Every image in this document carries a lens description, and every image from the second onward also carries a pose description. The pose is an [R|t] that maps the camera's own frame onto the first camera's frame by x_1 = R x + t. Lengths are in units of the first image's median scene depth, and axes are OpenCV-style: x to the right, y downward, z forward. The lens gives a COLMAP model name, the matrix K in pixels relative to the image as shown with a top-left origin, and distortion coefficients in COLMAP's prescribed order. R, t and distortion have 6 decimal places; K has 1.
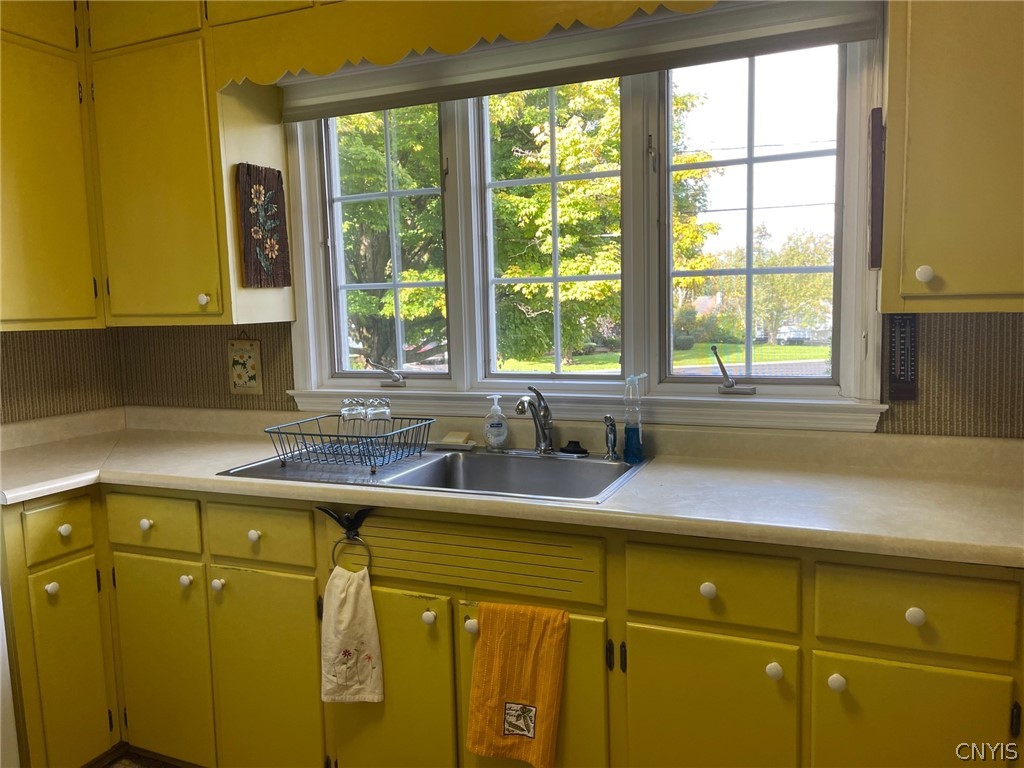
lens RADIAL K [[771.8, 0, 514.5], [0, 771.8, 384.0], [0, 0, 1]] dist [0.038606, -0.015624]
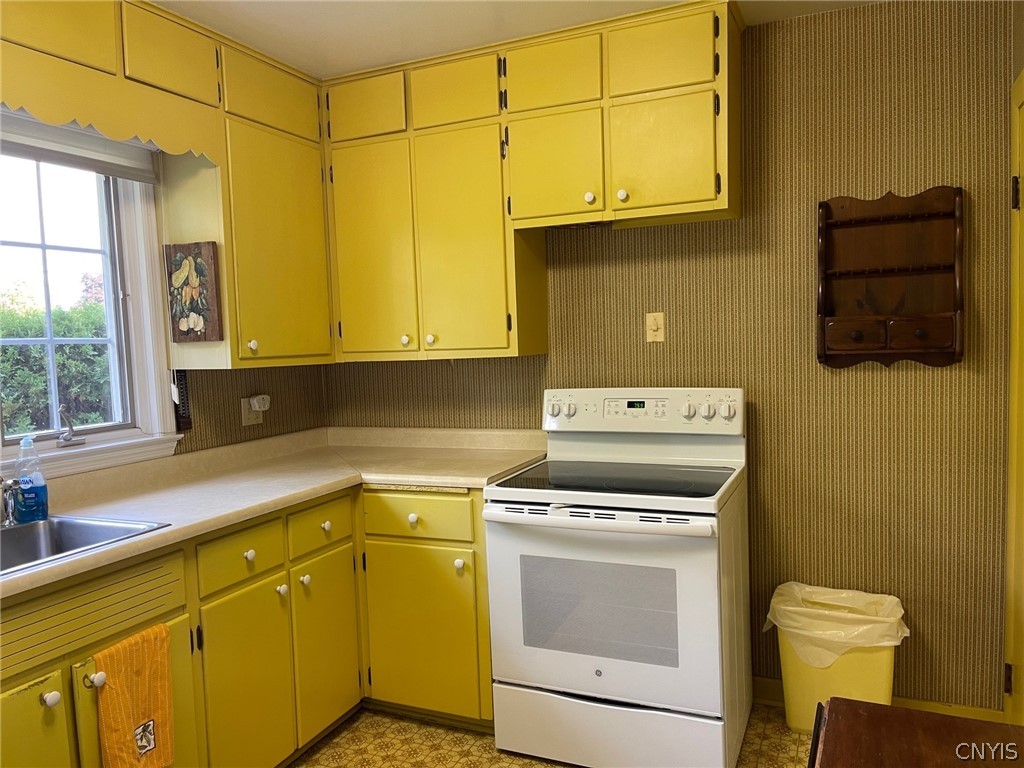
lens RADIAL K [[768.2, 0, 508.1], [0, 768.2, 394.2], [0, 0, 1]] dist [0.068389, -0.087455]
pose [[0.032165, -0.051913, 0.998133, -0.878346], [0.144425, 0.988411, 0.046754, -0.024765], [-0.988993, 0.142652, 0.039290, 0.311497]]
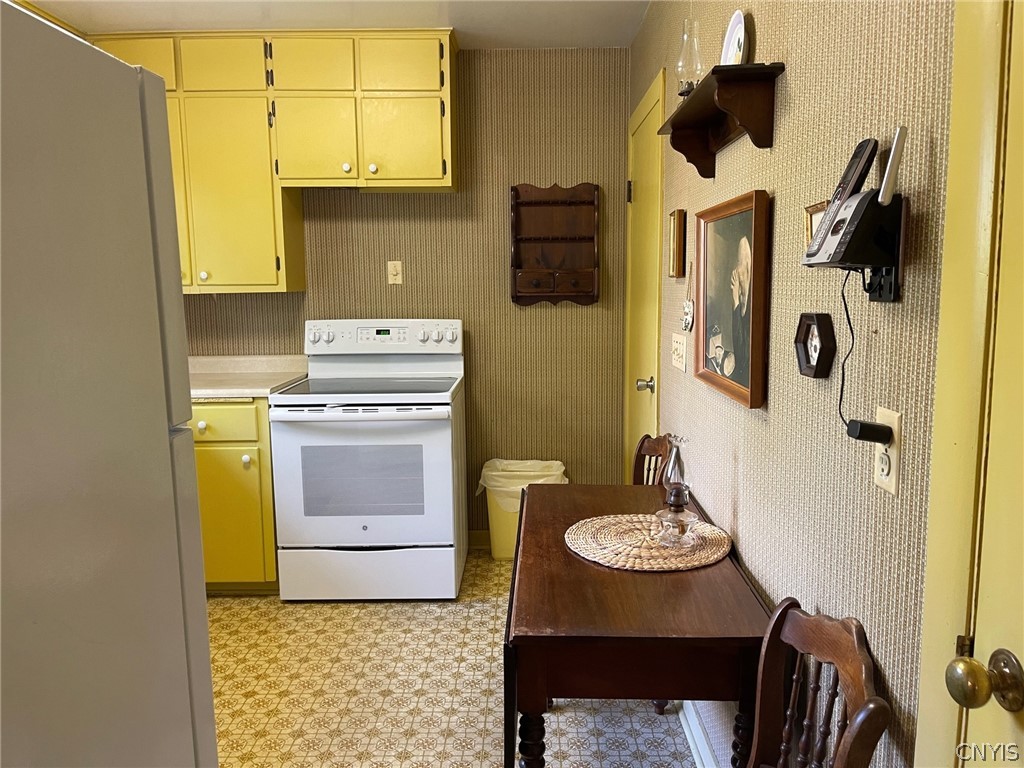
lens RADIAL K [[768.2, 0, 521.5], [0, 768.2, 385.7], [0, 0, 1]] dist [0.068389, -0.087455]
pose [[-0.373484, -0.095926, 0.922663, -1.406534], [0.119514, 0.981374, 0.150408, -0.014035], [-0.919905, 0.166446, -0.355063, 0.563917]]
